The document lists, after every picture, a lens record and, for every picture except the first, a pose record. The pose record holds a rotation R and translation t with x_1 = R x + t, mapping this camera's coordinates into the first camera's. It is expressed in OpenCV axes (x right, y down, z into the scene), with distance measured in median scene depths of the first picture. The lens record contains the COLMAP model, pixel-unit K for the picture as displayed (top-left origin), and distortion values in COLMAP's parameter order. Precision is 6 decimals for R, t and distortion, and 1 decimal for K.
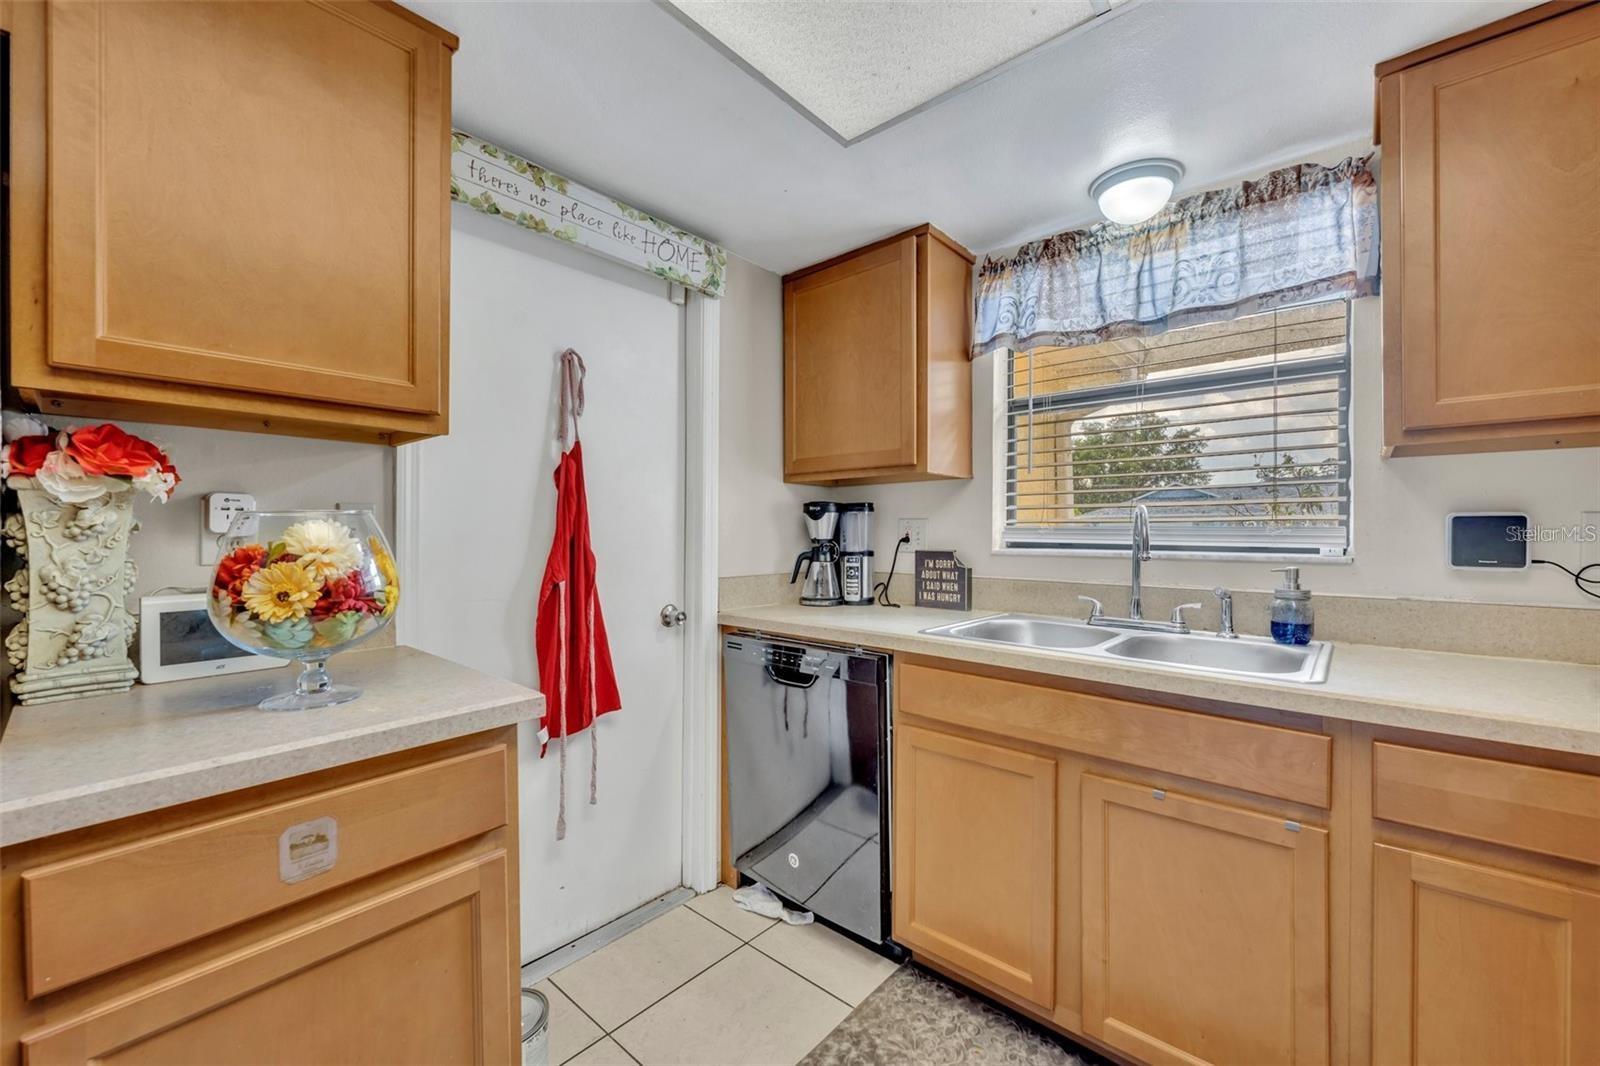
lens RADIAL K [[633.5, 0, 800.0], [0, 633.5, 533.0], [0, 0, 1]] dist [-0.003593, -0.000301]
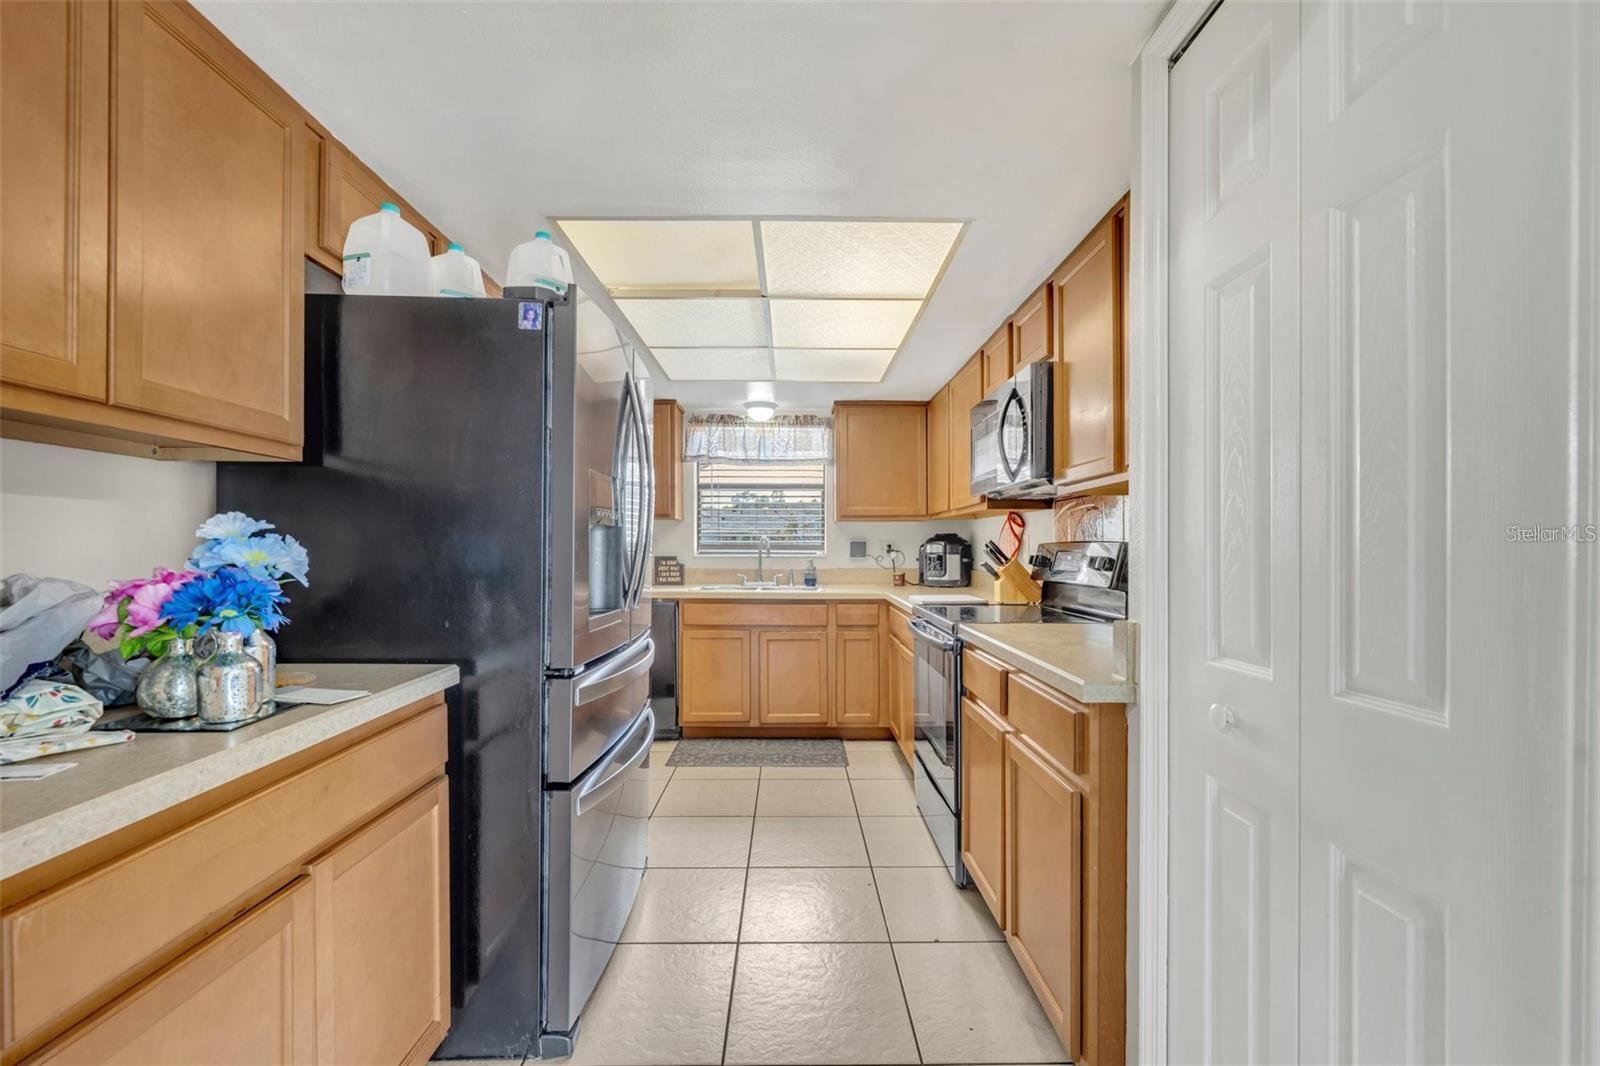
lens RADIAL K [[636.1, 0, 792.9], [0, 636.1, 545.5], [0, 0, 1]] dist [0.000286, 0.000013]
pose [[0.751847, 0.001793, 0.659335, -1.063568], [0.001146, 0.999991, -0.004026, 0.004366], [-0.659336, 0.003783, 0.751839, -0.998137]]
